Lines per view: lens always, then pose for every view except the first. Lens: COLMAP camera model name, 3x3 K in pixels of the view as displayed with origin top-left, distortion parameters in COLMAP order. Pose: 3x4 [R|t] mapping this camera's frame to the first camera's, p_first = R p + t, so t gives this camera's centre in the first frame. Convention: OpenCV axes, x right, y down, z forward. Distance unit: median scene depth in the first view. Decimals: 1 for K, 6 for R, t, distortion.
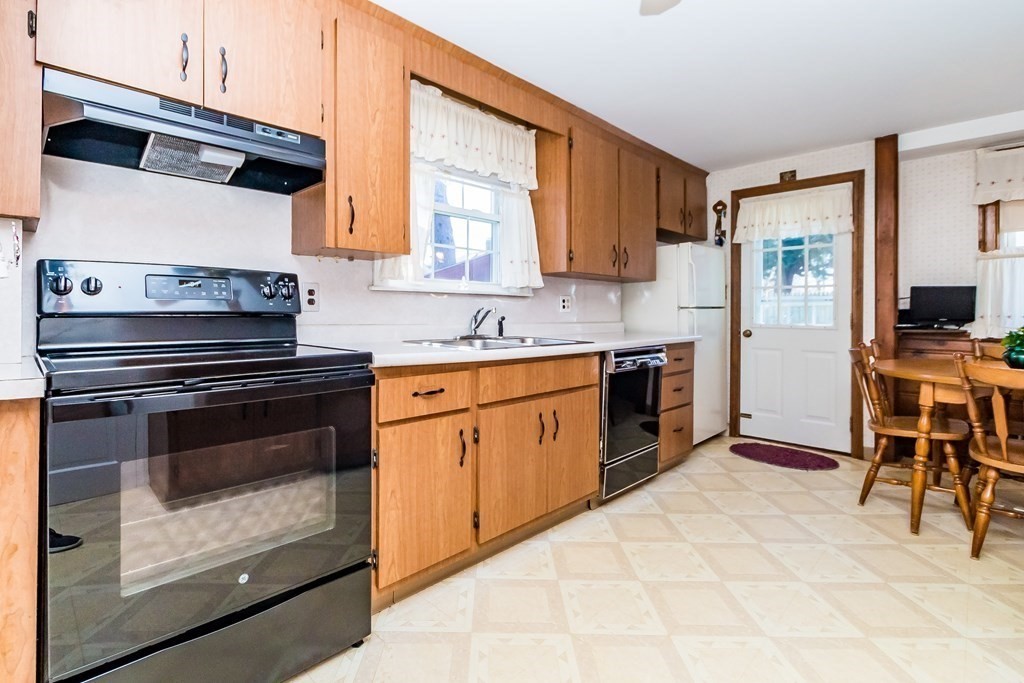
lens RADIAL K [[472.6, 0, 494.3], [0, 472.6, 311.8], [0, 0, 1]] dist [-0.014358, 0.000805]
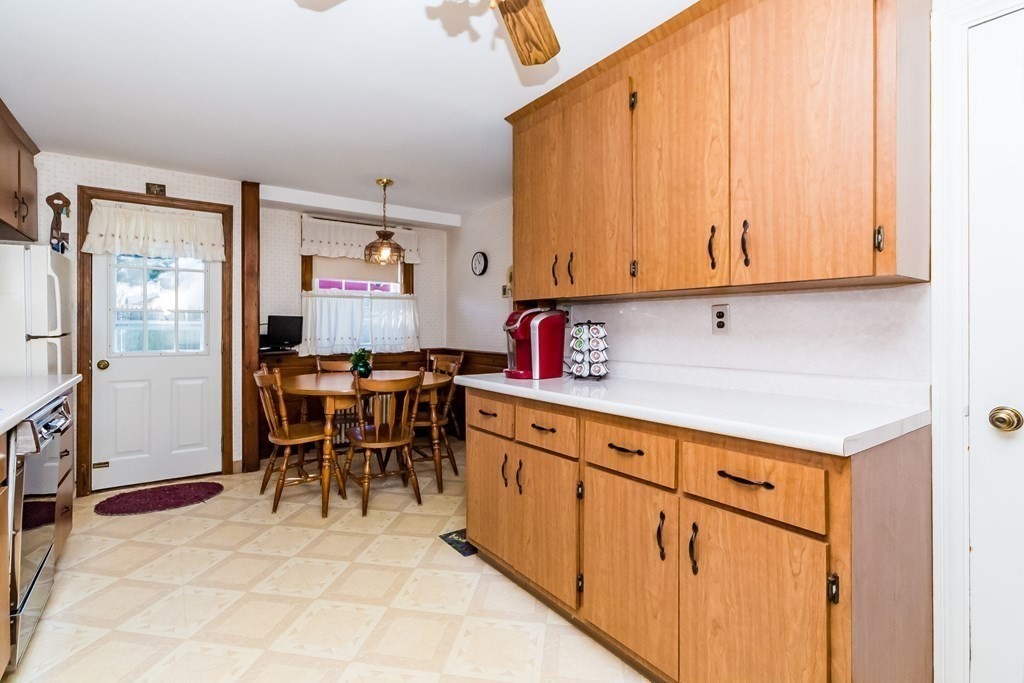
lens RADIAL K [[472.6, 0, 484.7], [0, 472.6, 327.7], [0, 0, 1]] dist [-0.014358, 0.000805]
pose [[0.171408, -0.005653, 0.985184, -0.189274], [-0.000794, 0.999982, 0.005876, -0.030079], [-0.985200, -0.001790, 0.171401, 0.249276]]
